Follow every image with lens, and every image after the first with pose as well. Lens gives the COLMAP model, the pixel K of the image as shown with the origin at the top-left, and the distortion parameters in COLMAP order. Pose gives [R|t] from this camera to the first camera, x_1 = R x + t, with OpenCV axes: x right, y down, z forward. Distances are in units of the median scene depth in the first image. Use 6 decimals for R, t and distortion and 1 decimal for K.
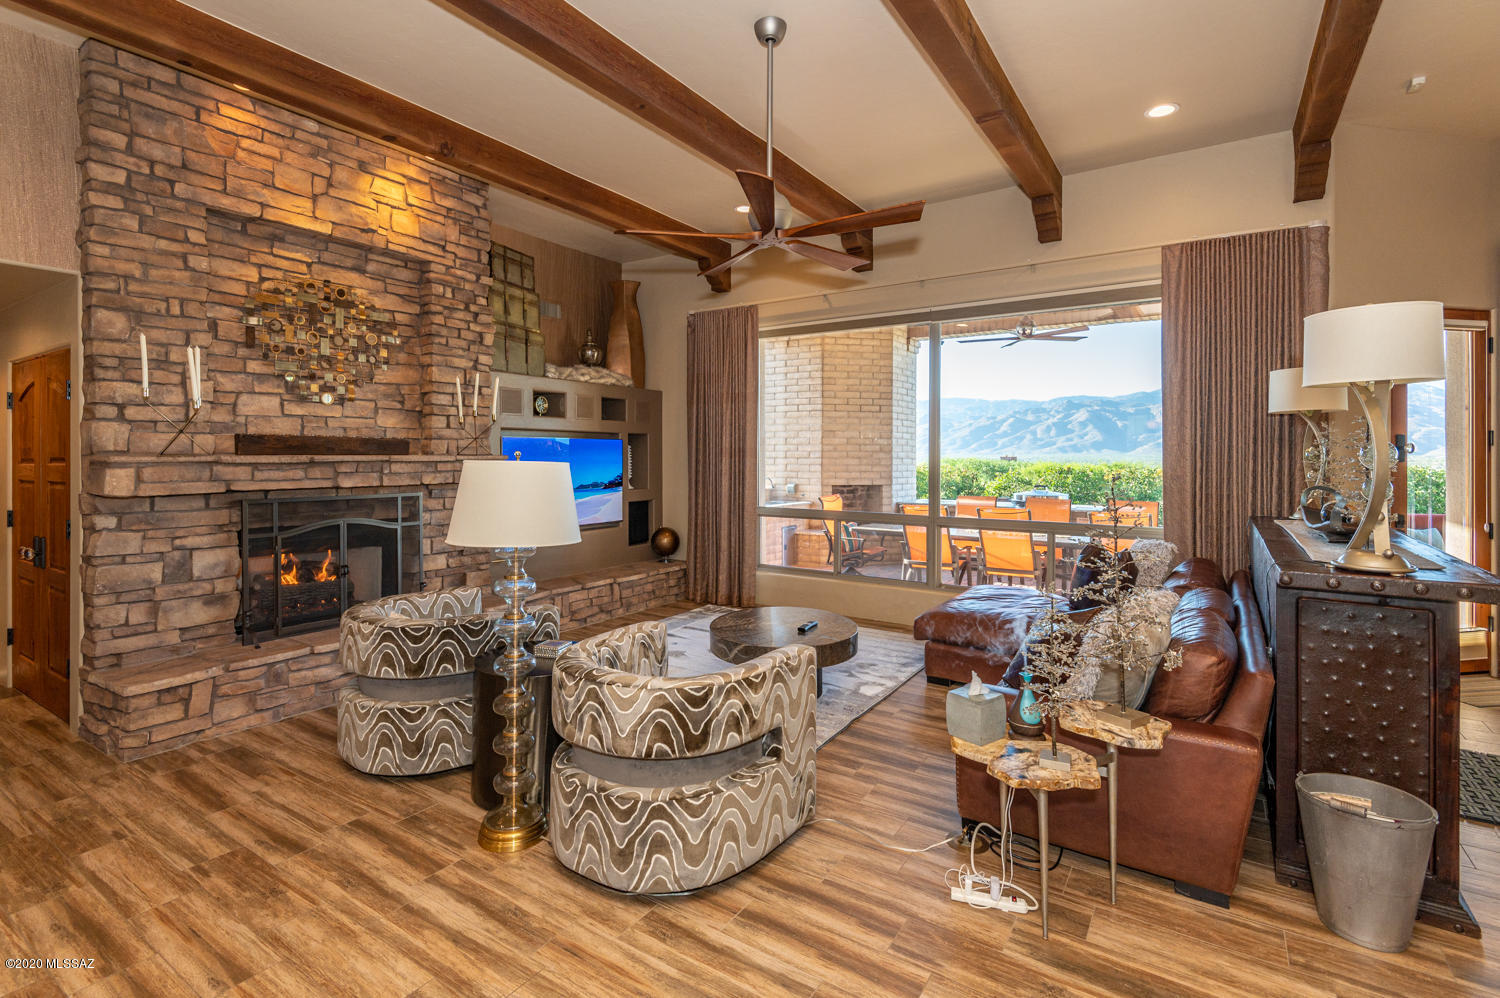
lens RADIAL K [[706.7, 0, 757.5], [0, 706.7, 457.5], [0, 0, 1]] dist [0.017597, -0.014147]
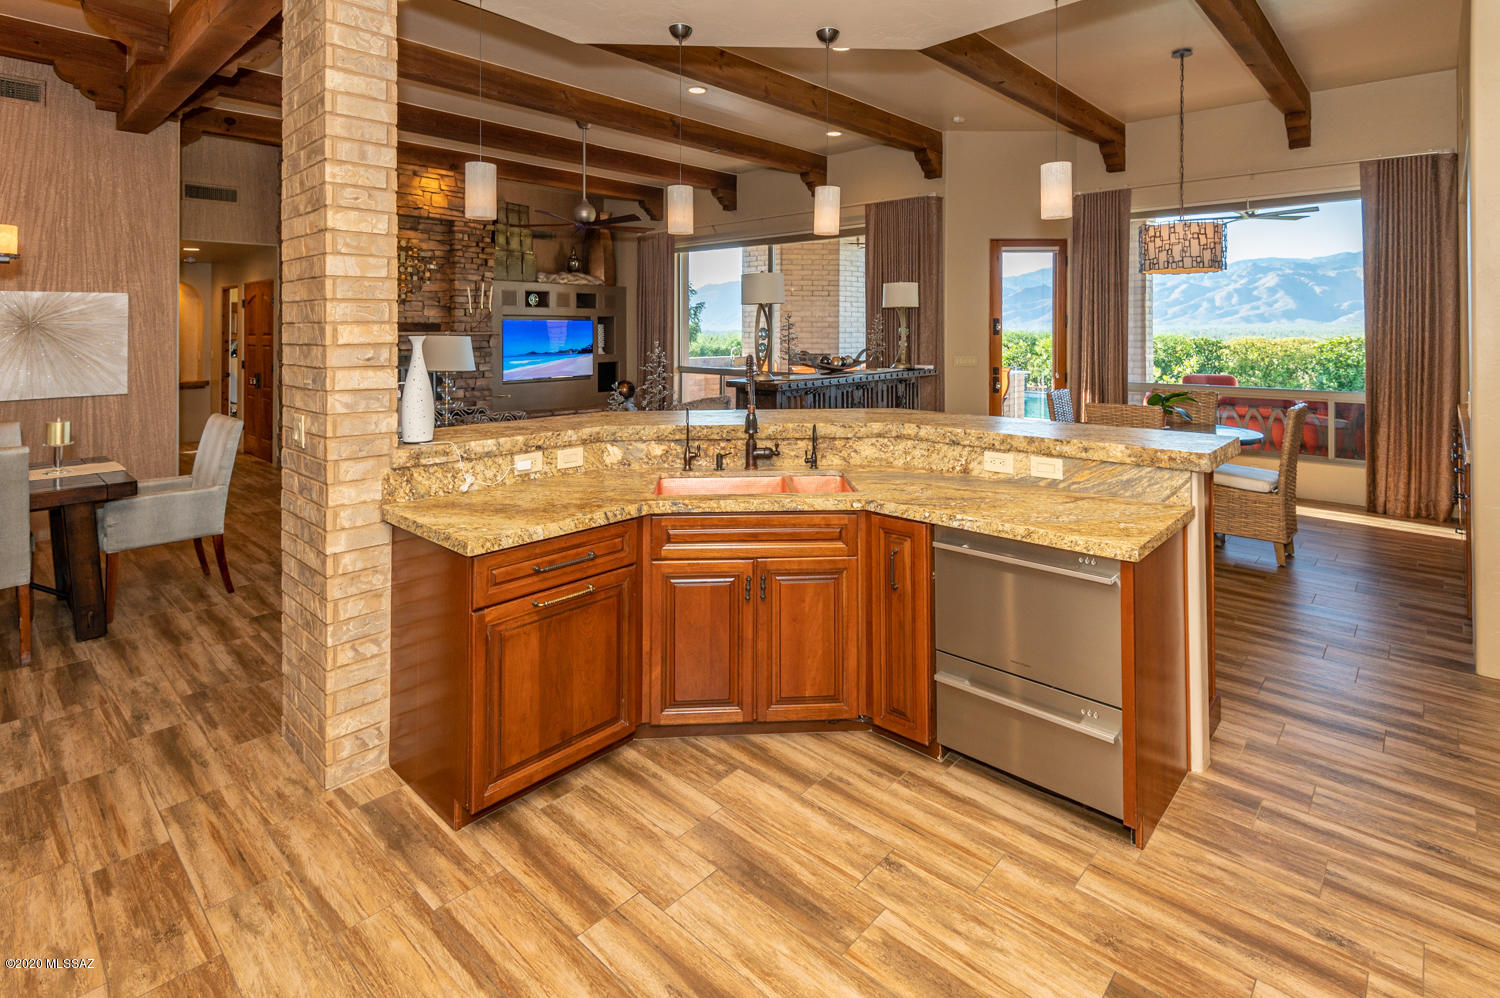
lens RADIAL K [[732.1, 0, 771.0], [0, 732.1, 322.0], [0, 0, 1]] dist [0.015915, -0.002770]
pose [[0.988296, -0.002351, -0.152528, 0.591973], [0.000694, 0.999940, -0.010915, -0.008249], [0.152544, 0.010681, 0.988239, -0.670755]]
